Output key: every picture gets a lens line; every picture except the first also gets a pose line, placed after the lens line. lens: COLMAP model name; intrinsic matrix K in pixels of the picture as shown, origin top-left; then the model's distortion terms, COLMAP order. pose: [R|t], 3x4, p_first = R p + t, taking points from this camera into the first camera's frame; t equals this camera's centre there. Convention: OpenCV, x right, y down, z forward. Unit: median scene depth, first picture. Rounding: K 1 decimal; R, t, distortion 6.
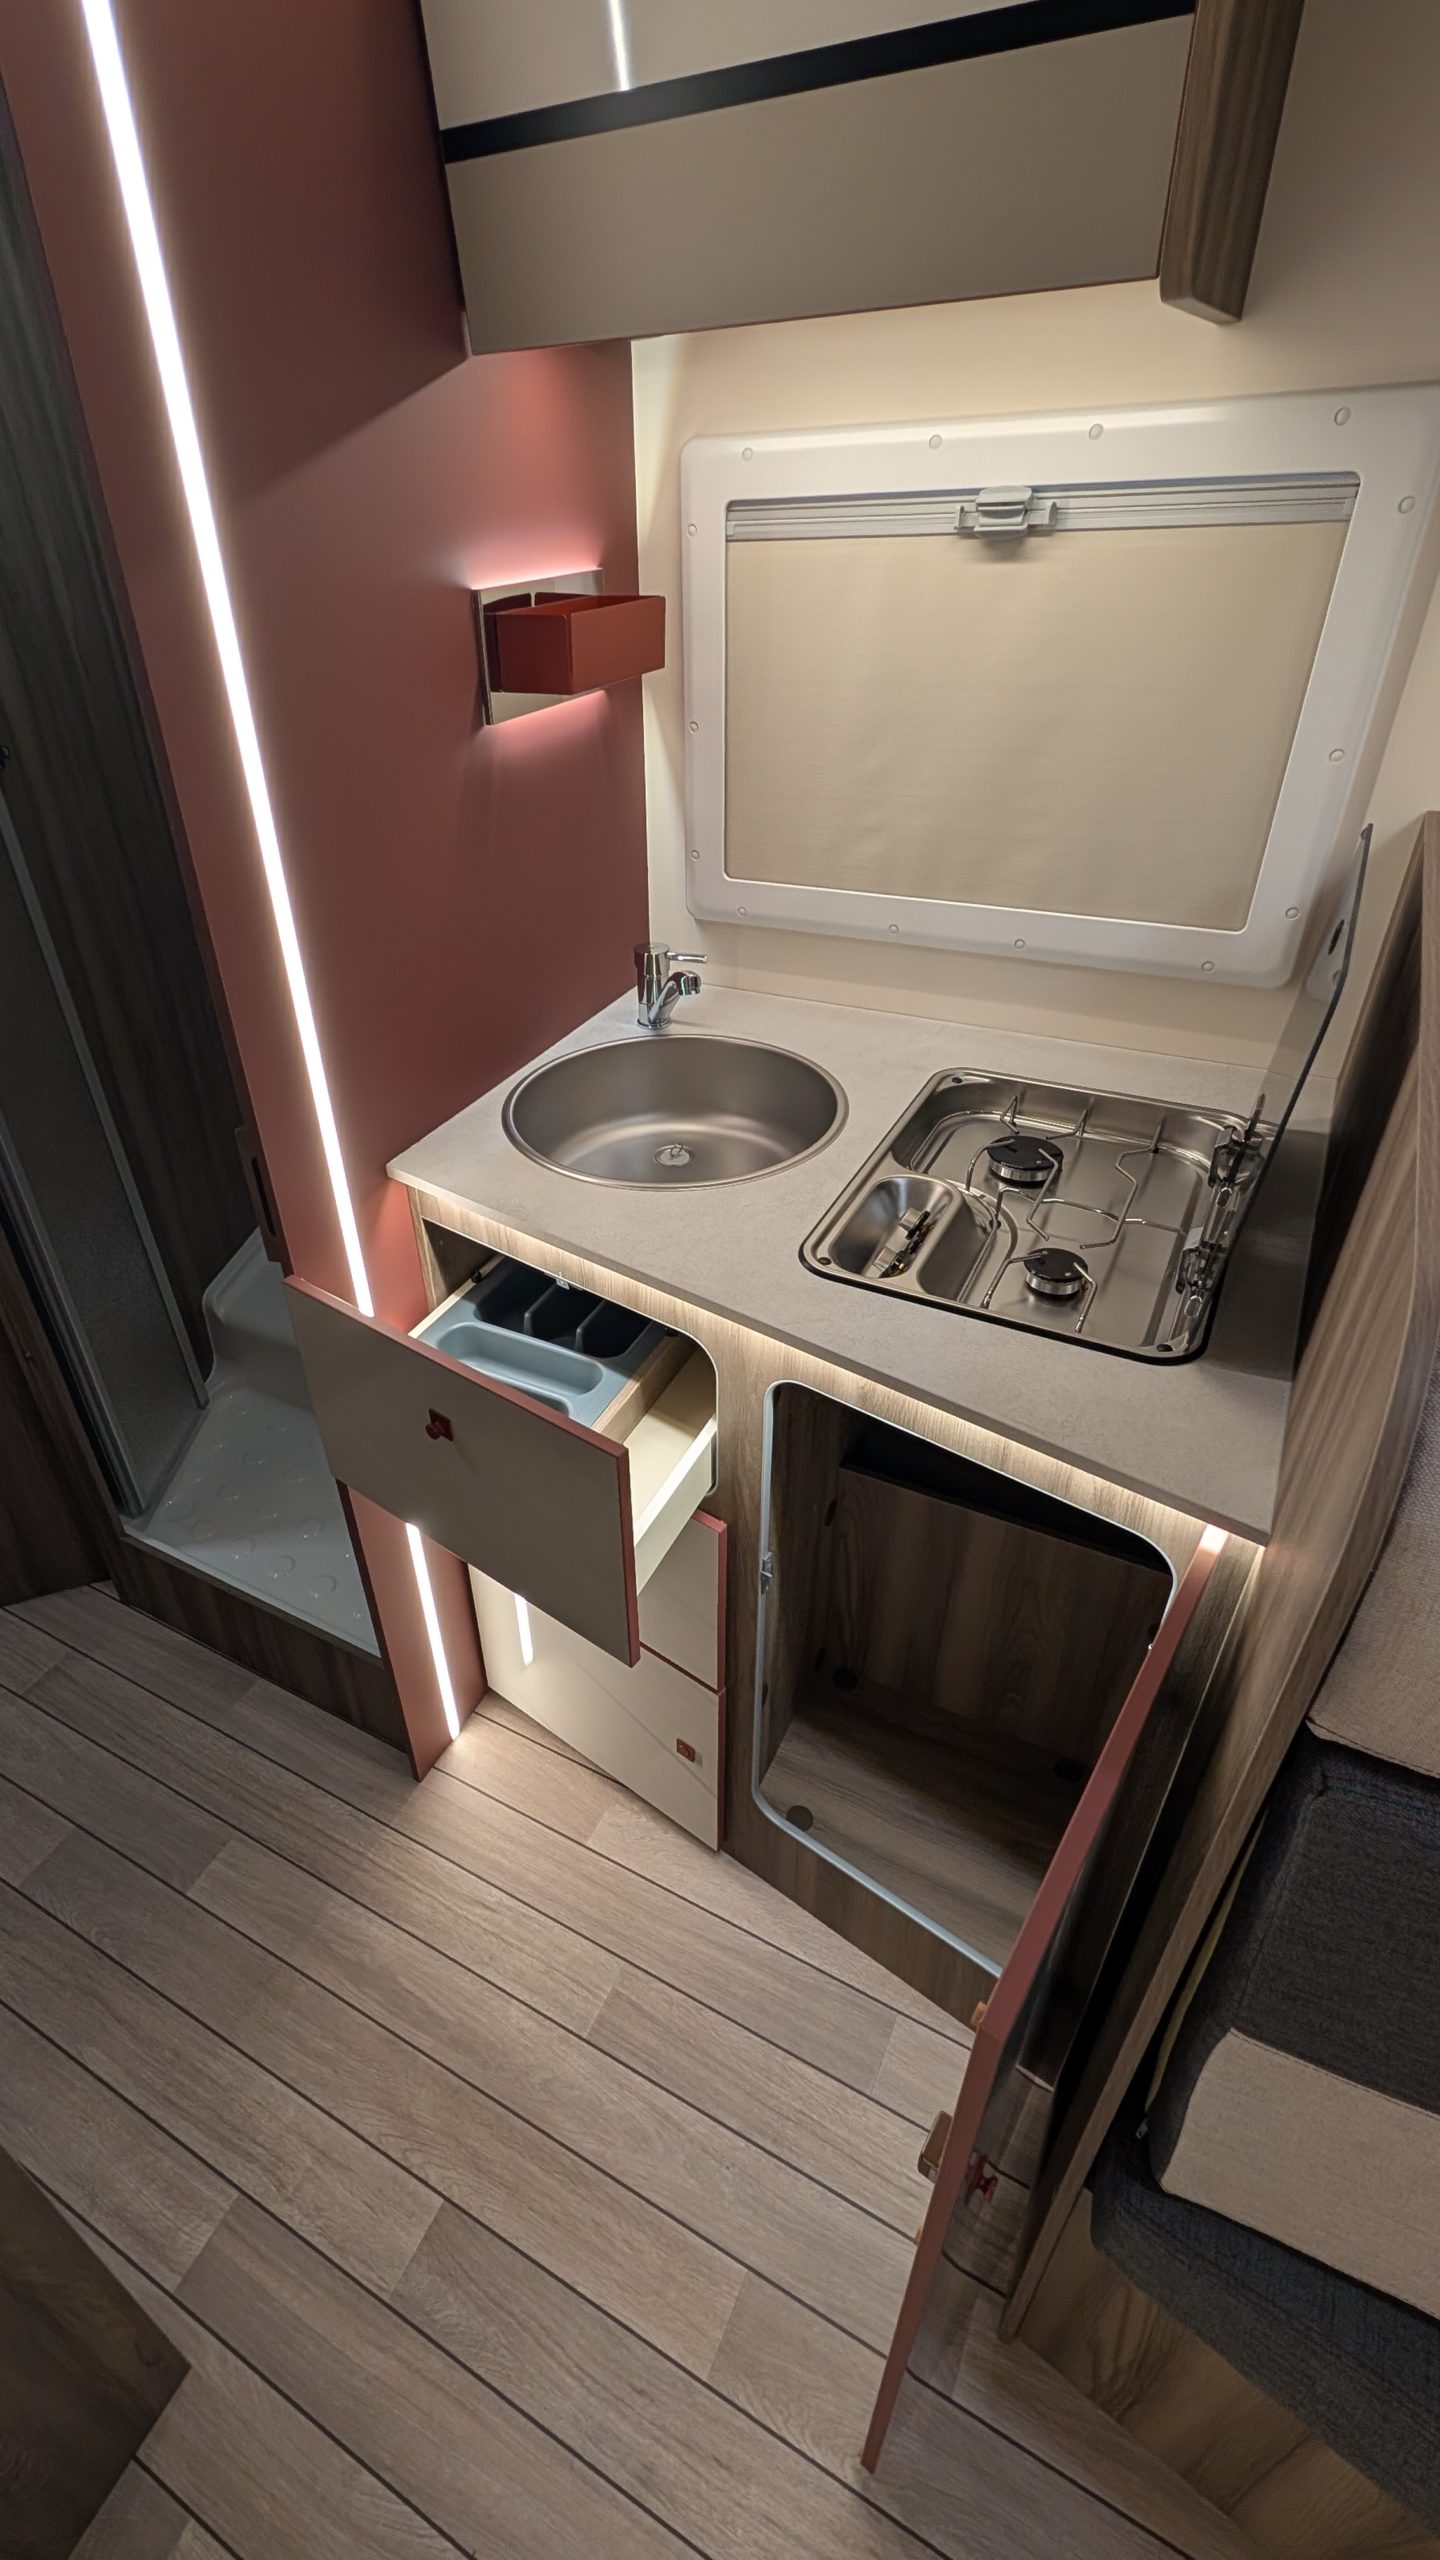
lens RADIAL K [[1178.2, 0, 613.3], [0, 1178.2, 1277.9], [0, 0, 1]] dist [-0.003132, 0.002382]
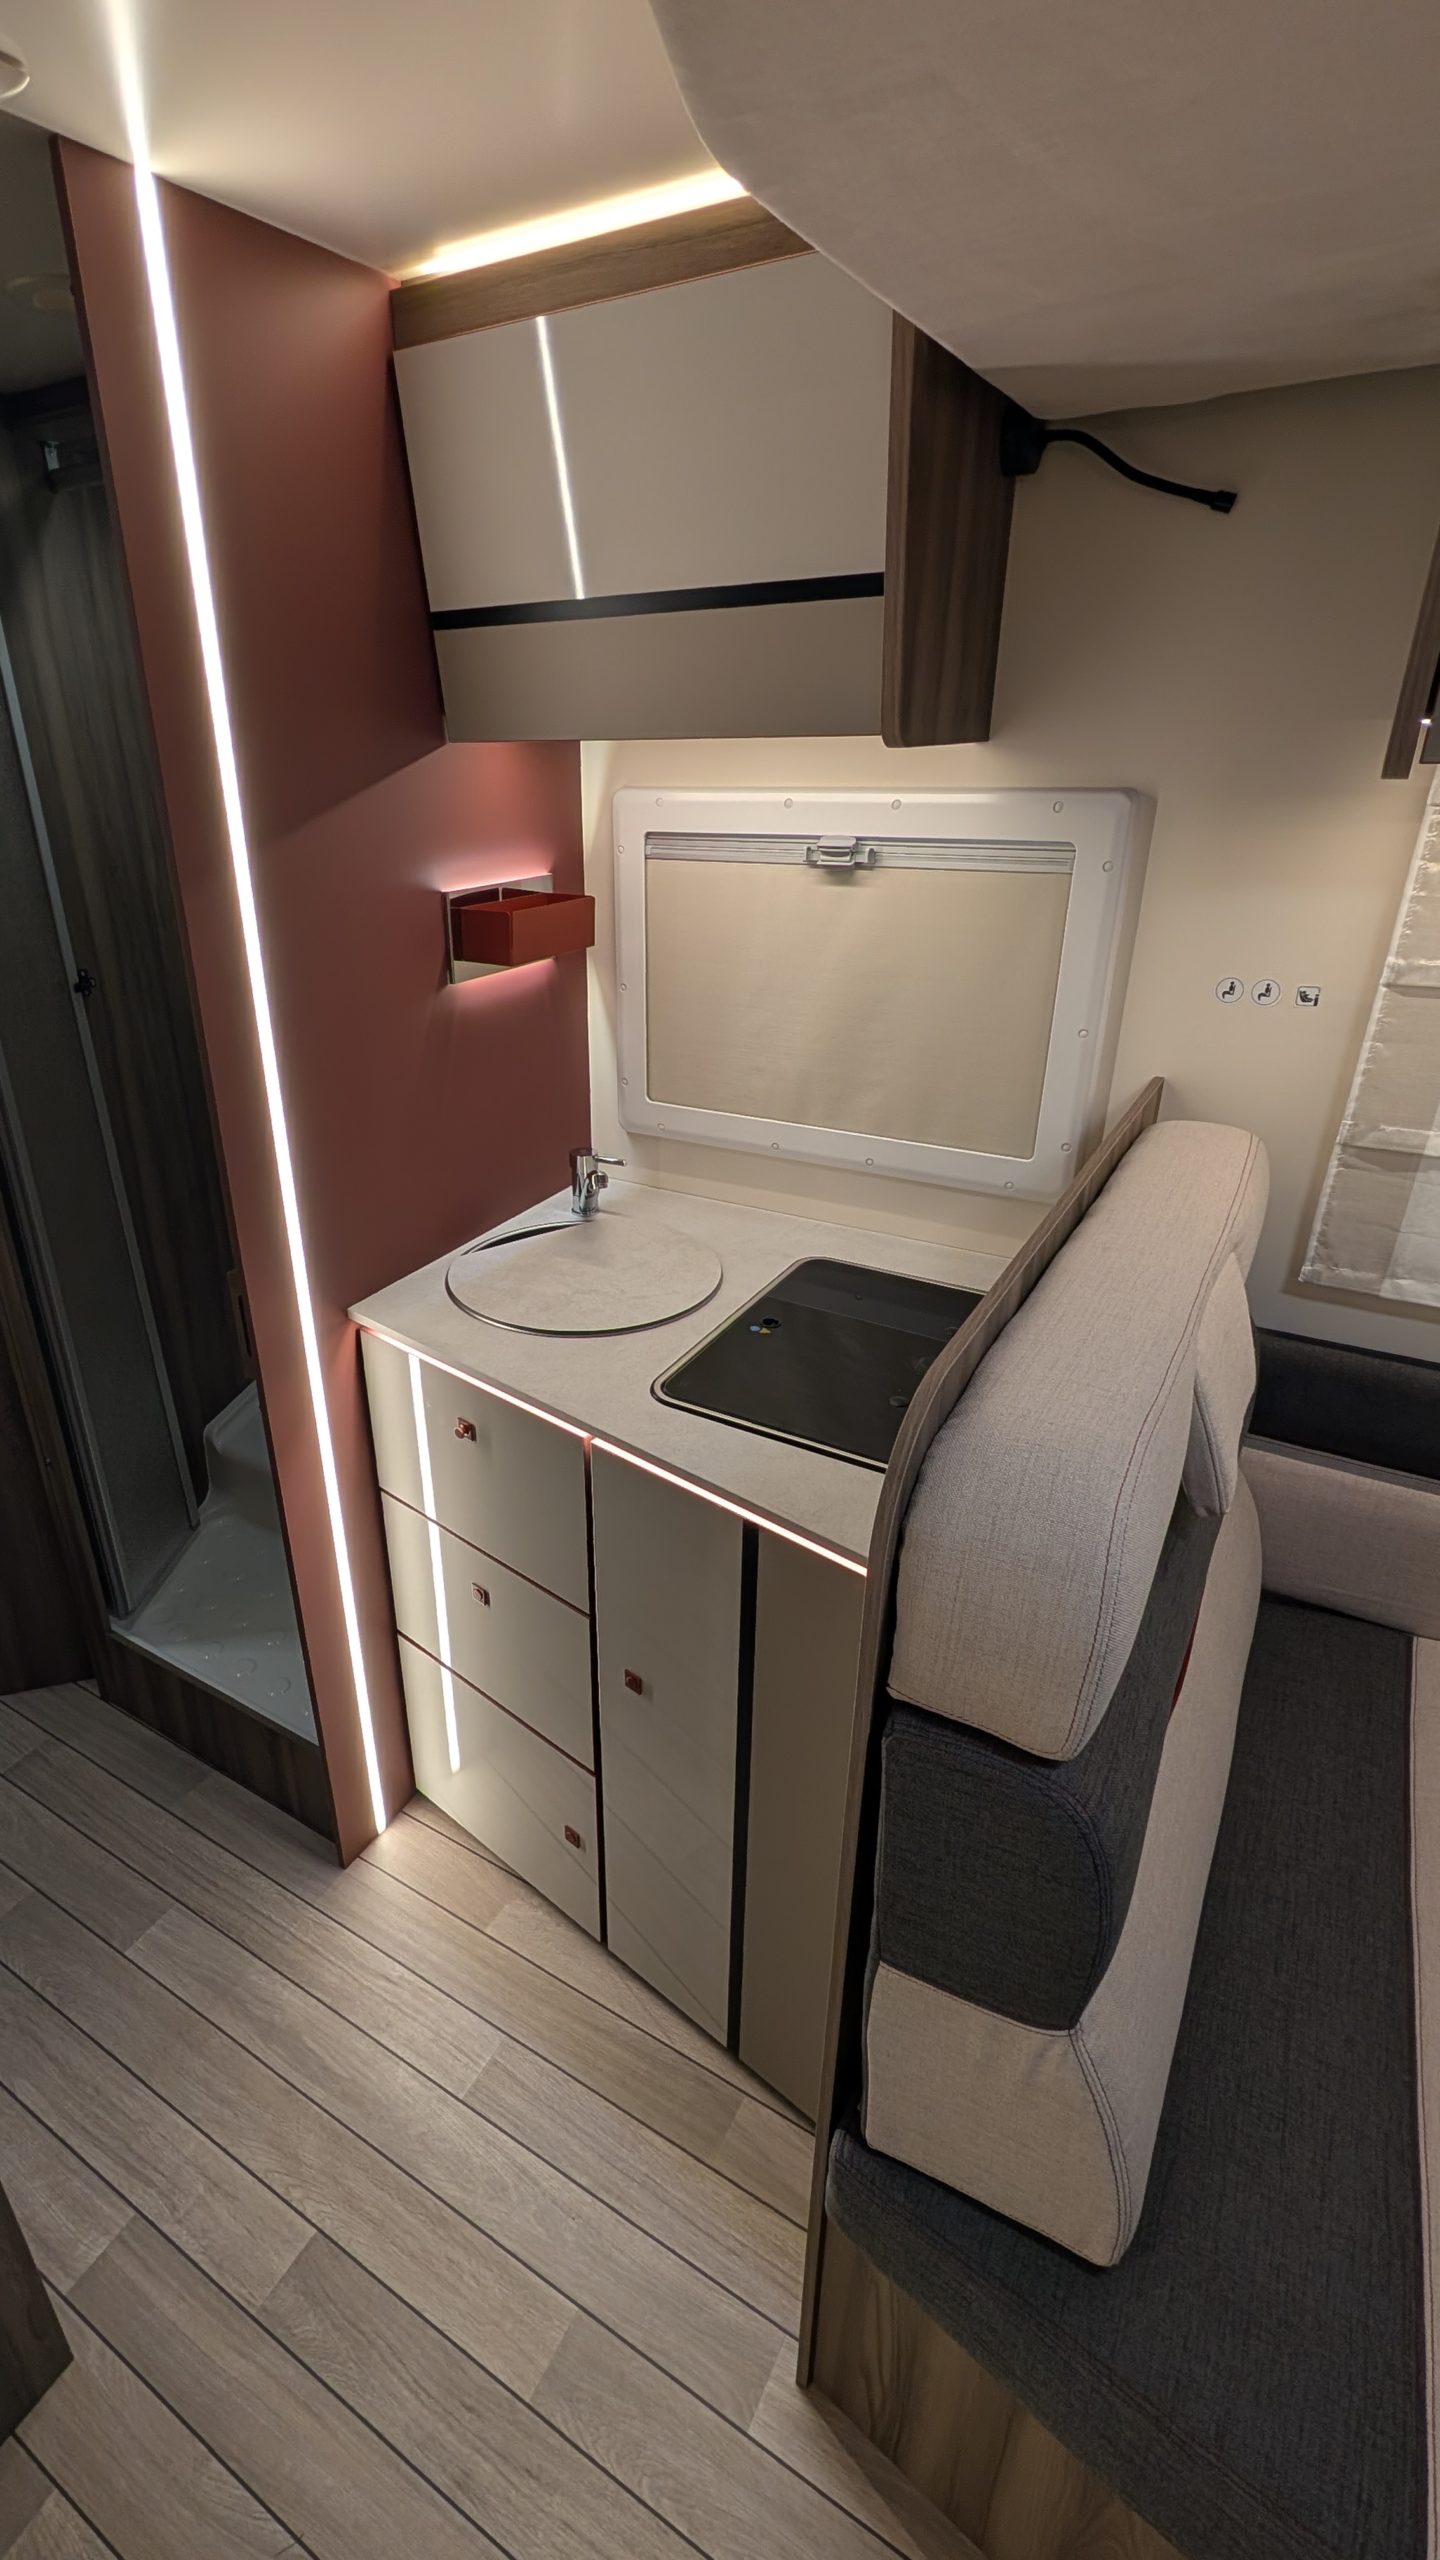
lens RADIAL K [[1178.2, 0, 615.3], [0, 1178.2, 1277.4], [0, 0, 1]] dist [-0.003132, 0.002382]
pose [[0.998424, 0.047404, -0.030053, 0.126370], [-0.051742, 0.984851, -0.165503, 0.063050], [0.021752, 0.166797, 0.985751, -0.236942]]
